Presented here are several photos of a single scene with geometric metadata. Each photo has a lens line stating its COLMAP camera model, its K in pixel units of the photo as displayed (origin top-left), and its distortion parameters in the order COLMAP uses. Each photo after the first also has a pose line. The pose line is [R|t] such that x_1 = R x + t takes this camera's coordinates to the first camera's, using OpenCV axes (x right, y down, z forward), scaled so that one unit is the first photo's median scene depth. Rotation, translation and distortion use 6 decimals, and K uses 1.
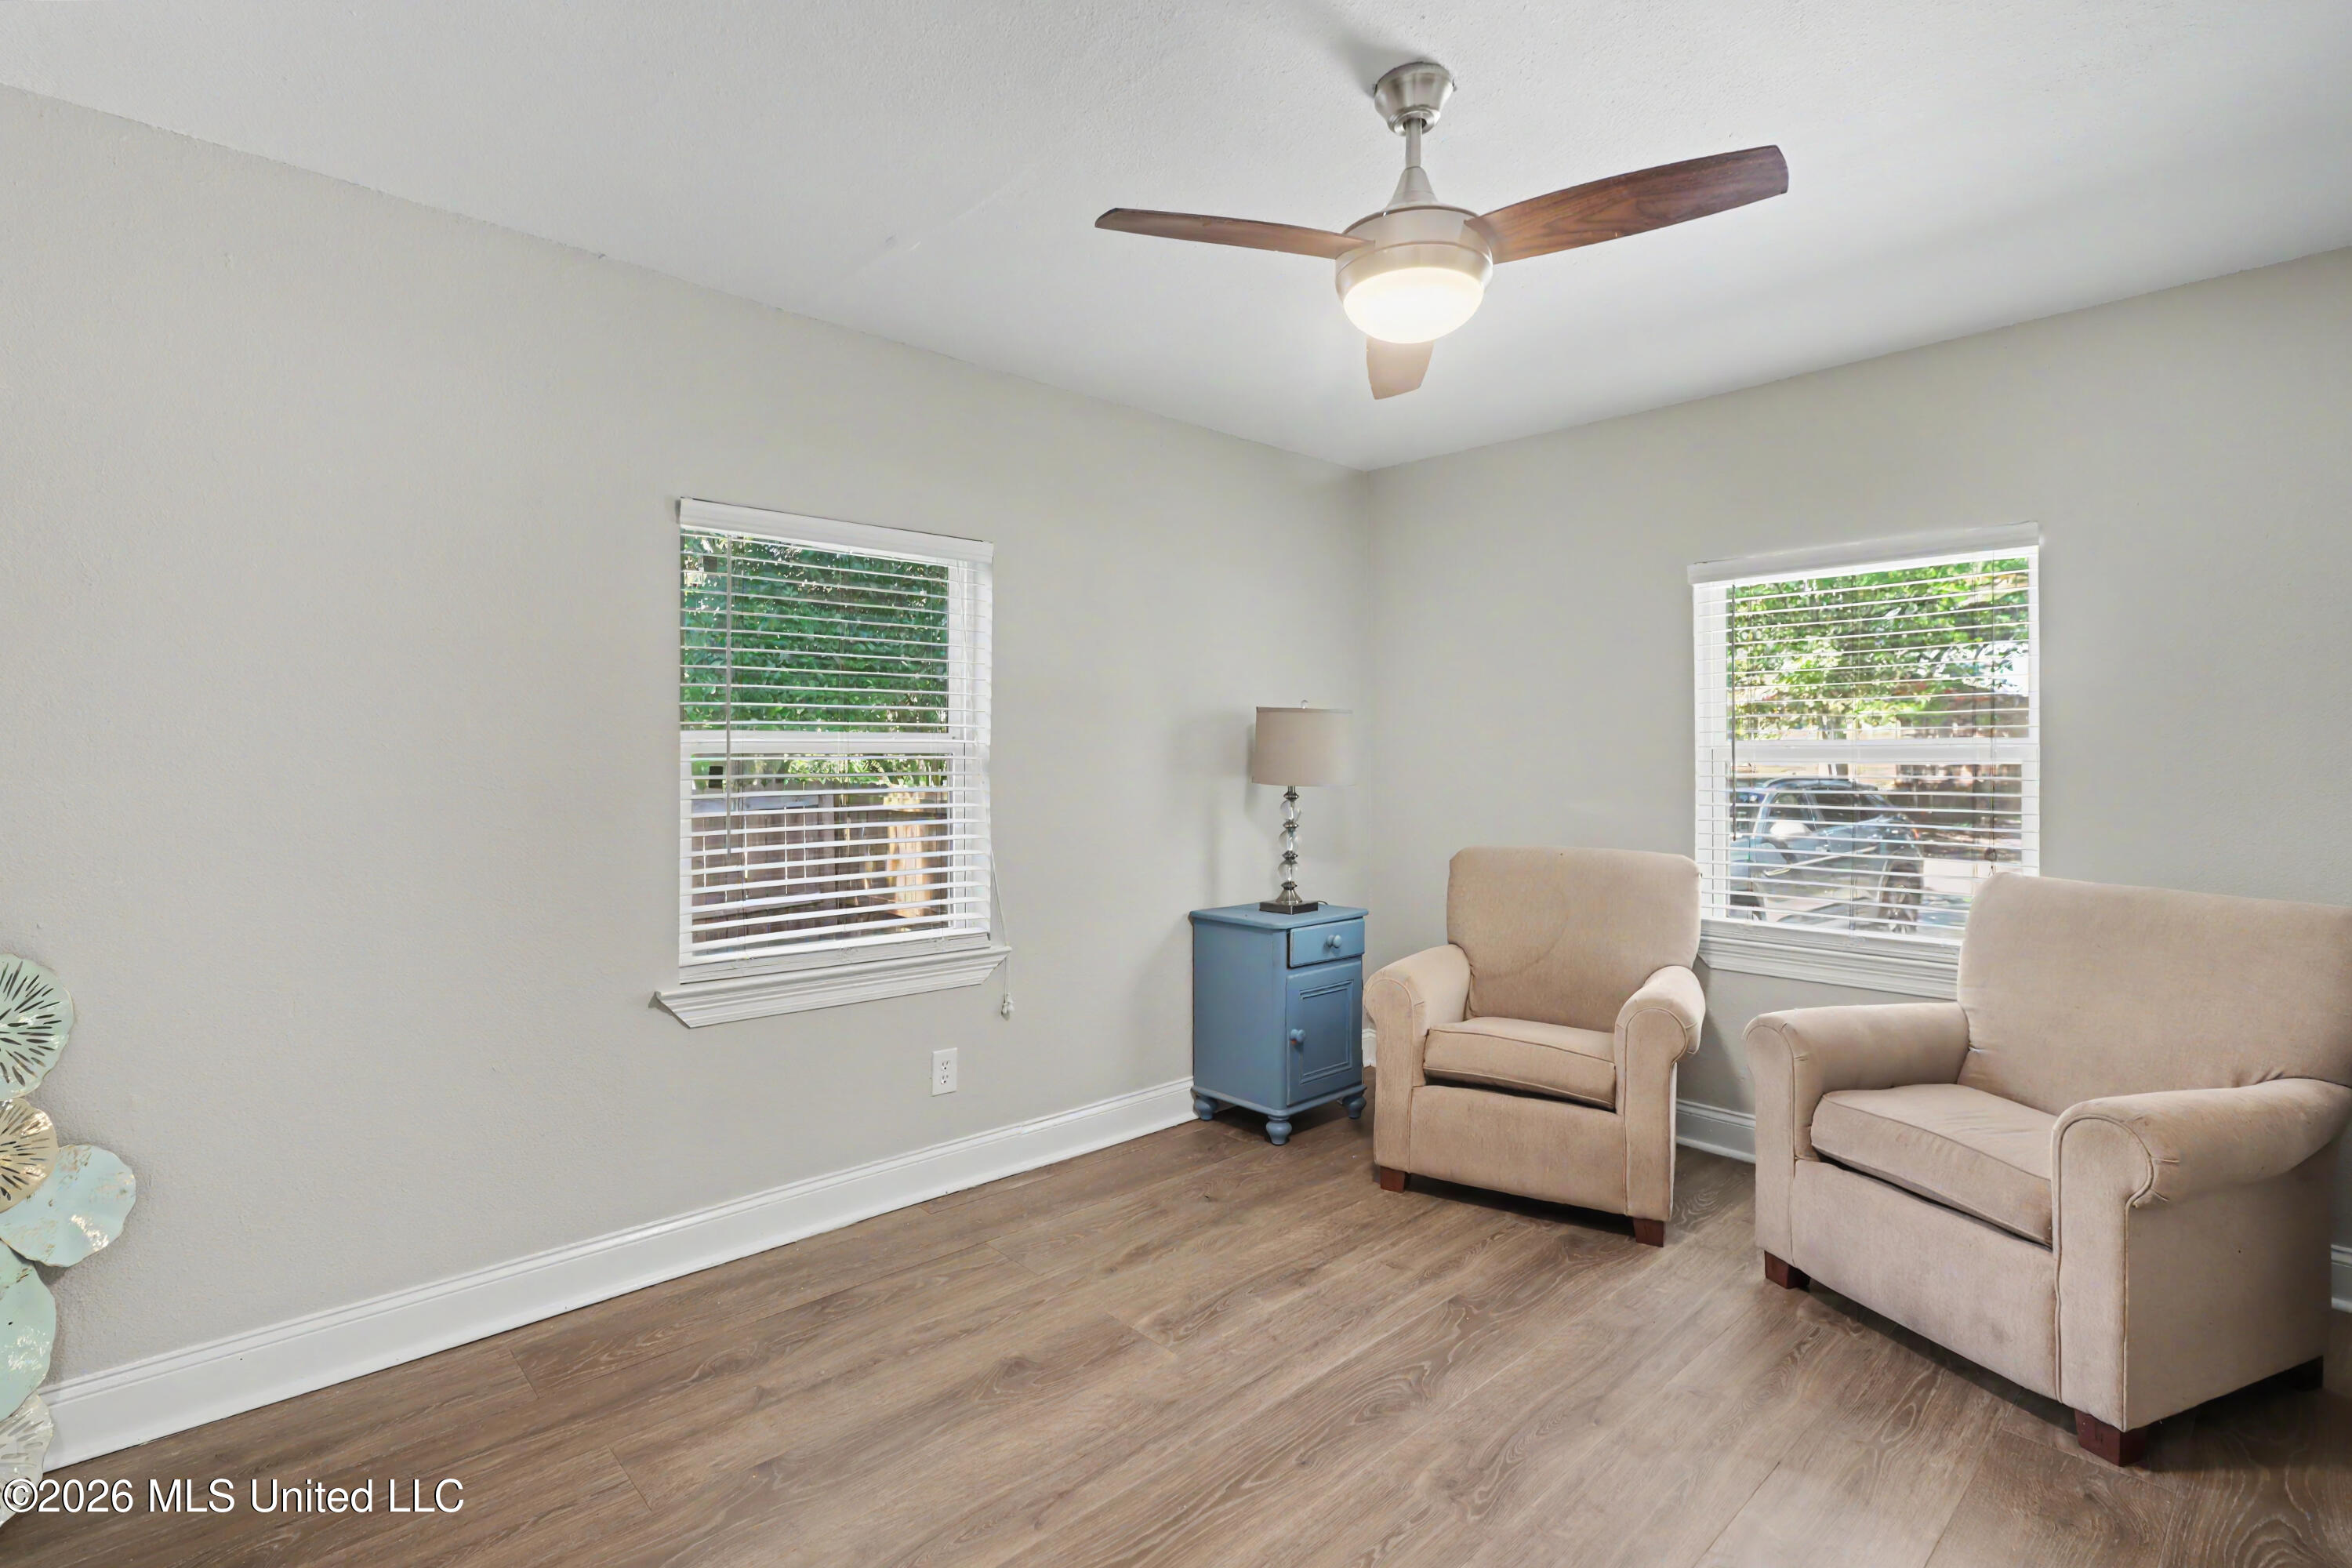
lens RADIAL K [[1110.7, 0, 1173.2], [0, 1110.7, 759.3], [0, 0, 1]] dist [-0.003255, 0.000132]
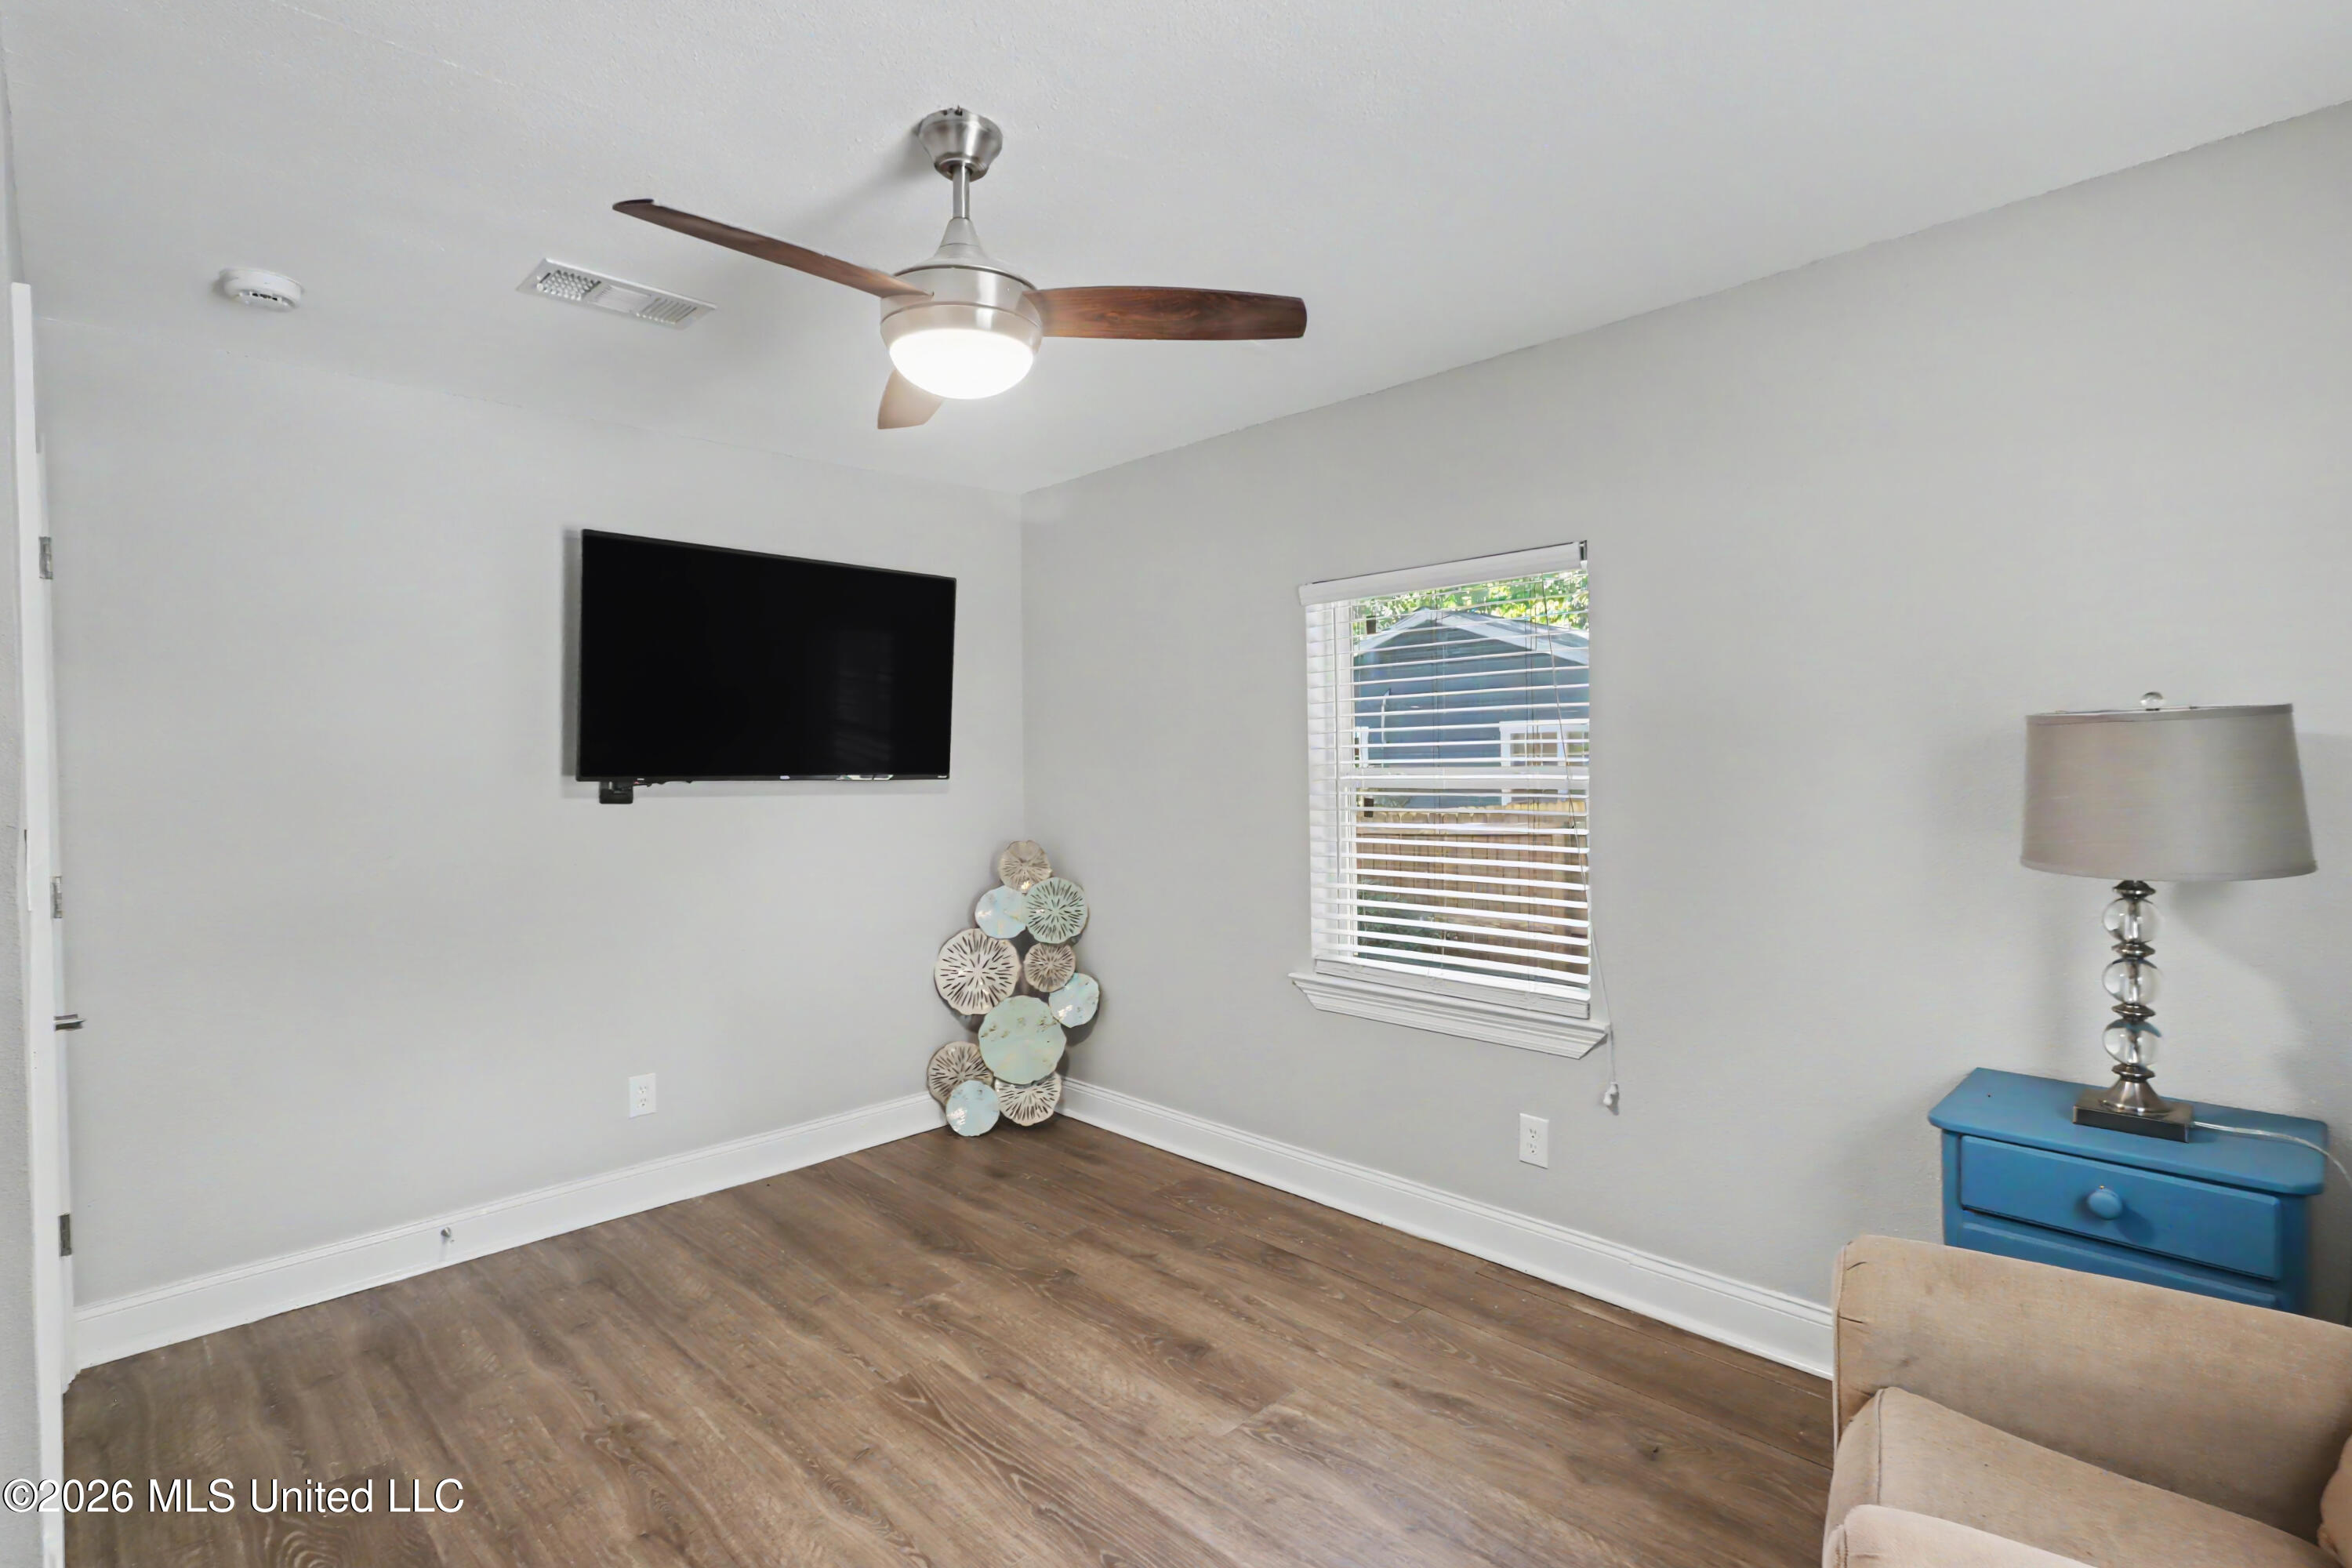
lens RADIAL K [[1156.6, 0, 1168.2], [0, 1156.6, 767.0], [0, 0, 1]] dist [-0.001585, 0.000447]
pose [[0.000290, 0.010606, -0.999944, 0.922965], [0.019670, 0.999750, 0.010610, -0.051162], [0.999806, -0.019672, 0.000082, 0.883079]]
